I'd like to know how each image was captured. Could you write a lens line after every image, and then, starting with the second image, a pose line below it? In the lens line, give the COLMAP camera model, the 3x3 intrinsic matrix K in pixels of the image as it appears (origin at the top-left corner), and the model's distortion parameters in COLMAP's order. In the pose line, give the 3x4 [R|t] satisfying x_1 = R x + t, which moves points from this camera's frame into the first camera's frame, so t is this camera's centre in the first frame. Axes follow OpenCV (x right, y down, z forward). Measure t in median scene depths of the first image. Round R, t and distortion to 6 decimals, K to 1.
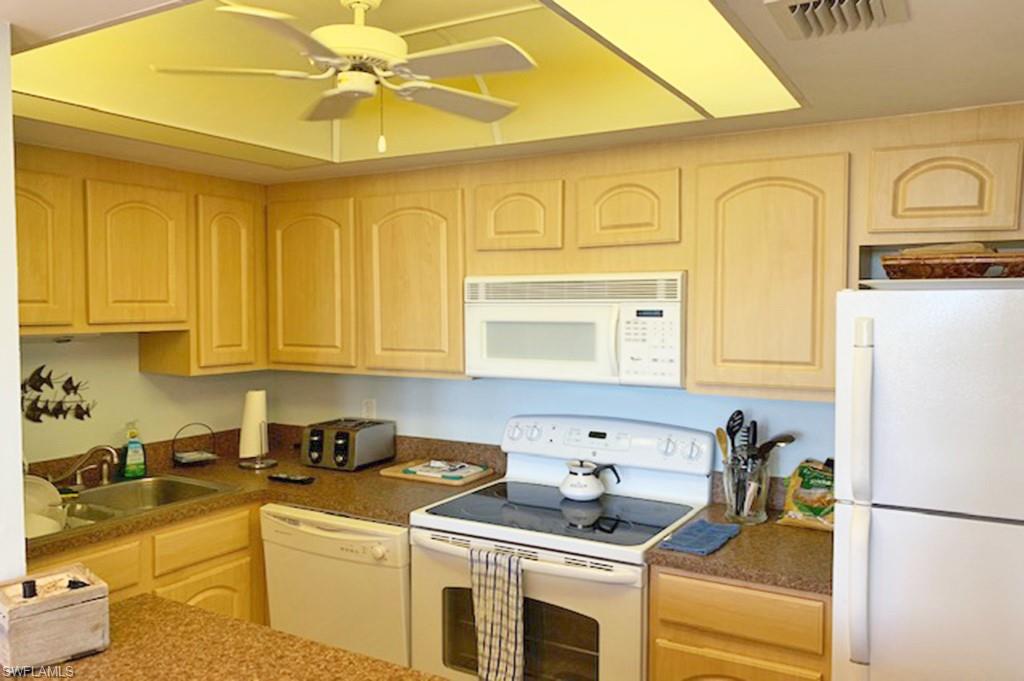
lens RADIAL K [[789.8, 0, 513.1], [0, 789.8, 349.4], [0, 0, 1]] dist [-0.006853, -0.000983]
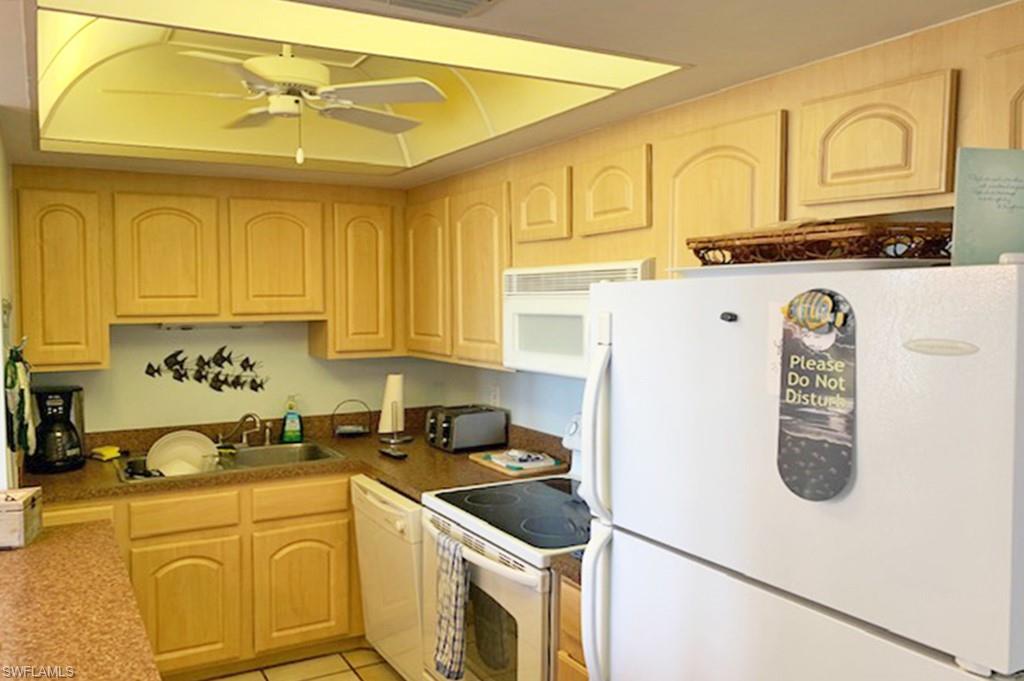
lens RADIAL K [[834.2, 0, 512.0], [0, 834.2, 340.5], [0, 0, 1]] dist [-0.002448, -0.003440]
pose [[0.859967, 0.020508, -0.509937, 0.481411], [-0.020383, 0.999775, 0.005835, -0.006861], [0.509942, 0.005376, 0.860192, 0.084016]]
